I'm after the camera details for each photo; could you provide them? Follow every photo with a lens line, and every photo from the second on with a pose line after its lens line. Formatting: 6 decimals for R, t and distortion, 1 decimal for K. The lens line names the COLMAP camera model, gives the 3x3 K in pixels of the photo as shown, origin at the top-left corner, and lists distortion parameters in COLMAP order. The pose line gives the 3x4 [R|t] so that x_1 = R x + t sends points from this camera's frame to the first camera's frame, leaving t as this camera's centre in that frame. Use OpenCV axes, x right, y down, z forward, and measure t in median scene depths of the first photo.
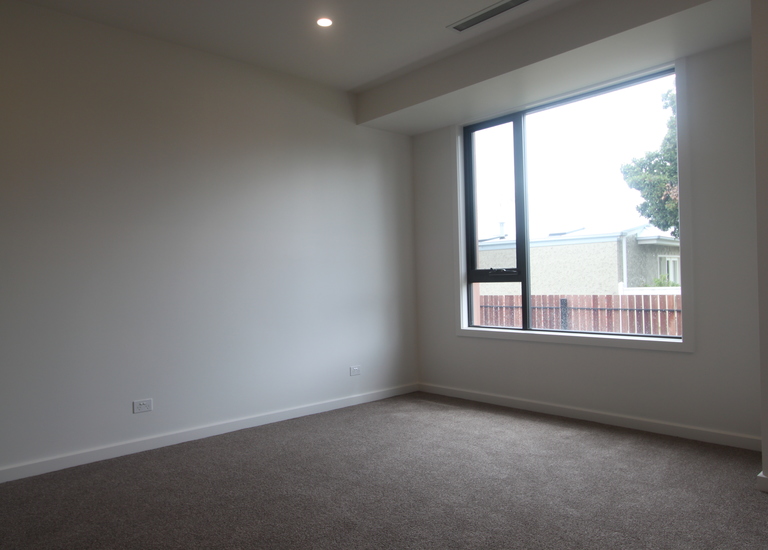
lens RADIAL K [[555.7, 0, 384.0], [0, 555.7, 275.0], [0, 0, 1]] dist [0.004136, 0.000436]
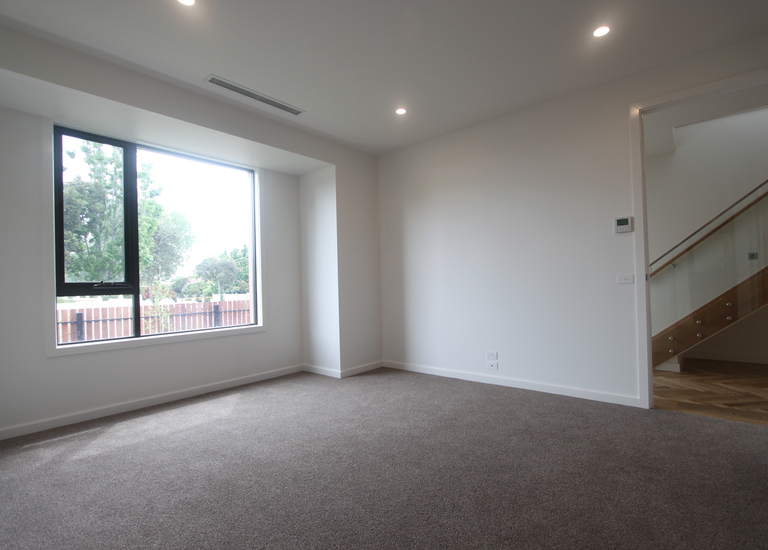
lens RADIAL K [[379.8, 0, 383.7], [0, 379.8, 280.8], [0, 0, 1]] dist [-0.014024, 0.000516]
pose [[-0.116142, 0.039209, 0.992458, -0.561320], [0.016281, 0.999161, -0.037569, 0.021205], [-0.993099, 0.011795, -0.116683, 0.588773]]
